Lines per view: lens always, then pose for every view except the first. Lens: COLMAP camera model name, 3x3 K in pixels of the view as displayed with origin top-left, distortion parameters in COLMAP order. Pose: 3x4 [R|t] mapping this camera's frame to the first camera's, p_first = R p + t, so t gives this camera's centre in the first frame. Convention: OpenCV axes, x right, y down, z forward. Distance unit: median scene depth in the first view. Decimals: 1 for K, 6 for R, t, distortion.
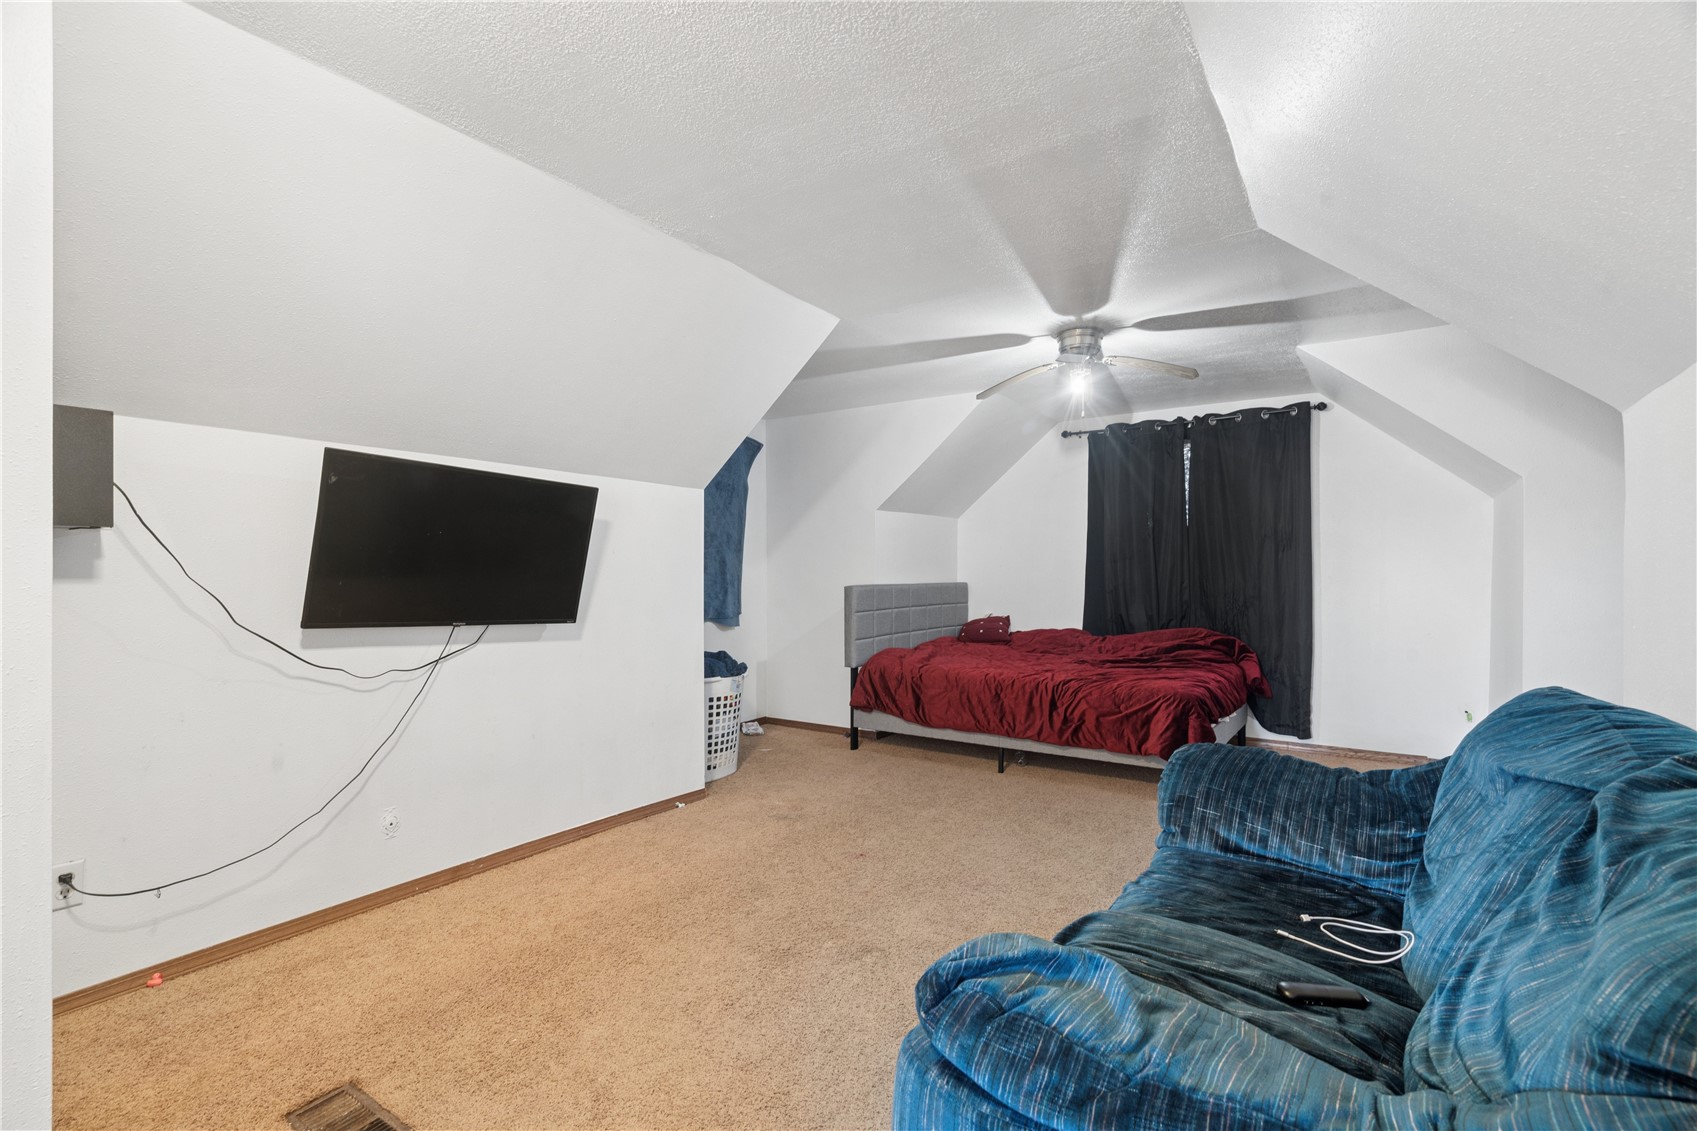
lens RADIAL K [[772.2, 0, 849.4], [0, 772.2, 584.7], [0, 0, 1]] dist [-0.000765, 0.001547]
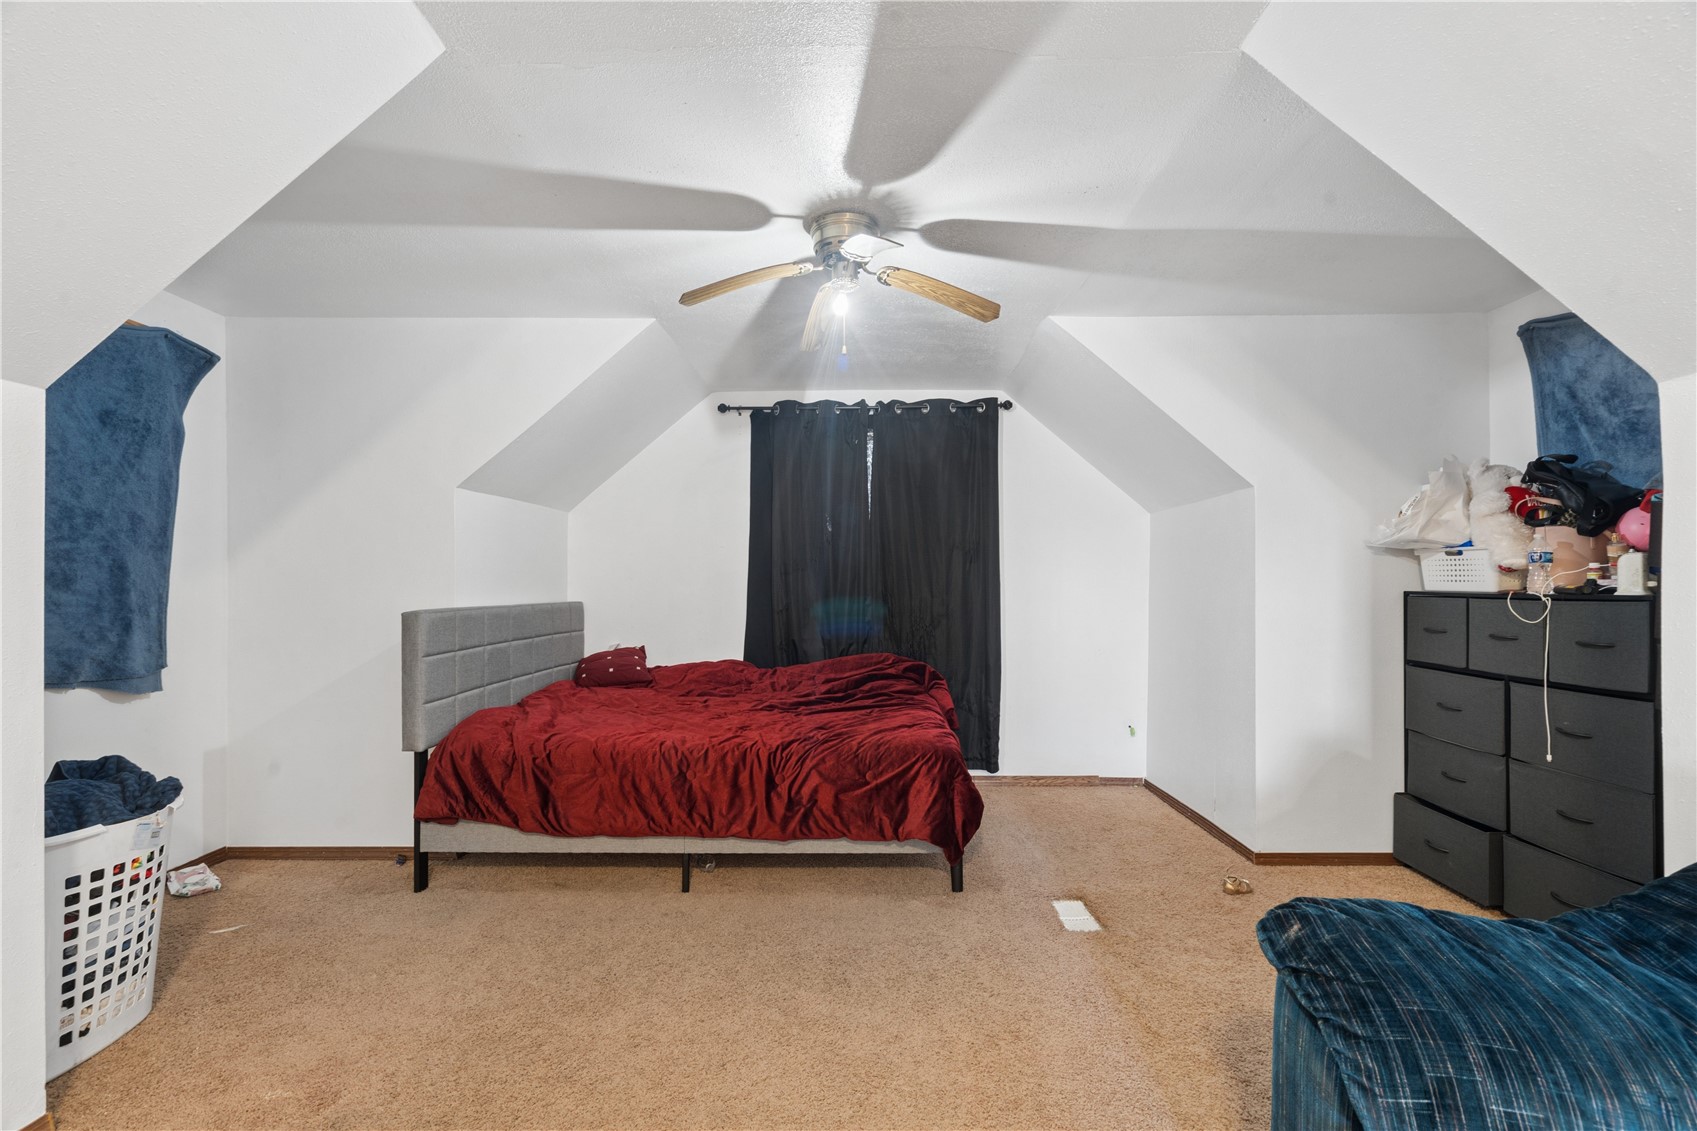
lens RADIAL K [[772.2, 0, 849.4], [0, 772.2, 584.7], [0, 0, 1]] dist [-0.000765, 0.001547]
pose [[0.834568, -0.000425, 0.550905, -0.046654], [0.010701, 0.999824, -0.015438, -0.006278], [-0.550801, 0.018780, 0.834425, 0.339821]]
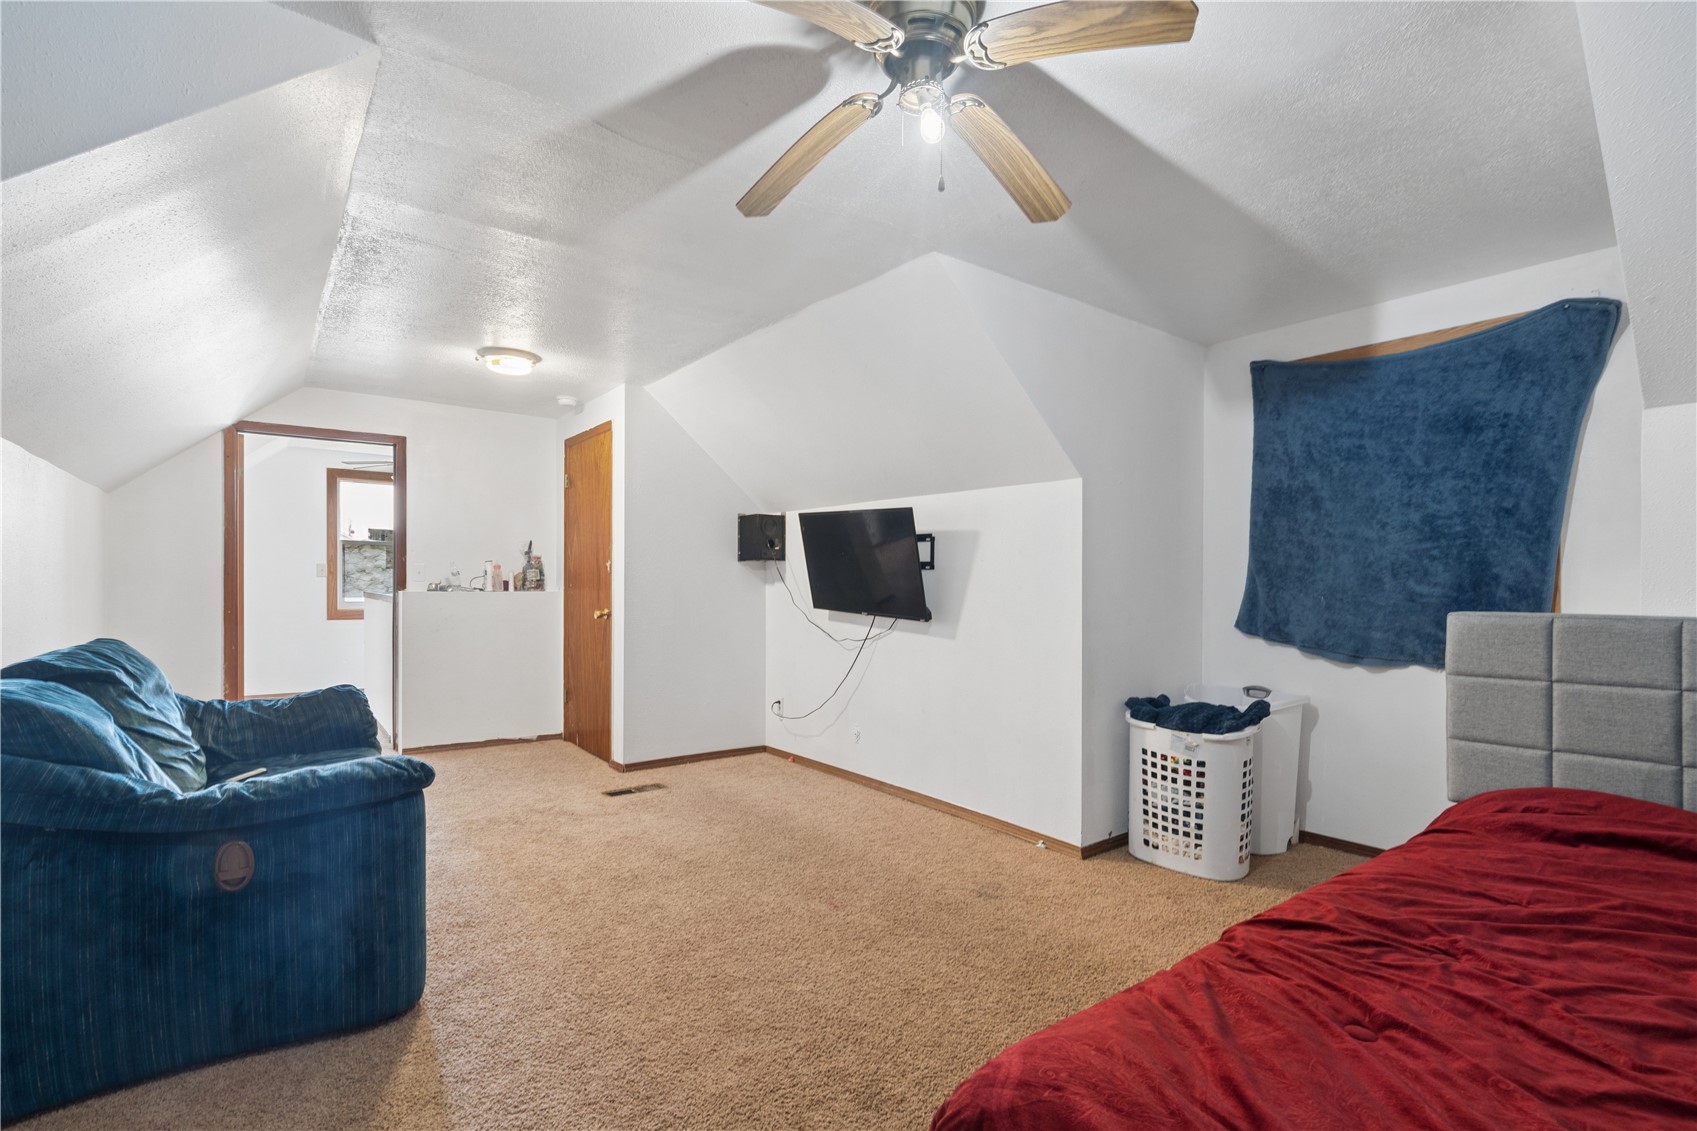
lens RADIAL K [[772.2, 0, 849.4], [0, 772.2, 584.7], [0, 0, 1]] dist [-0.000765, 0.001547]
pose [[-0.319834, 0.001597, -0.947472, 0.536098], [-0.020175, 0.999760, 0.008496, -0.010992], [0.947259, 0.021832, -0.319725, 0.837068]]
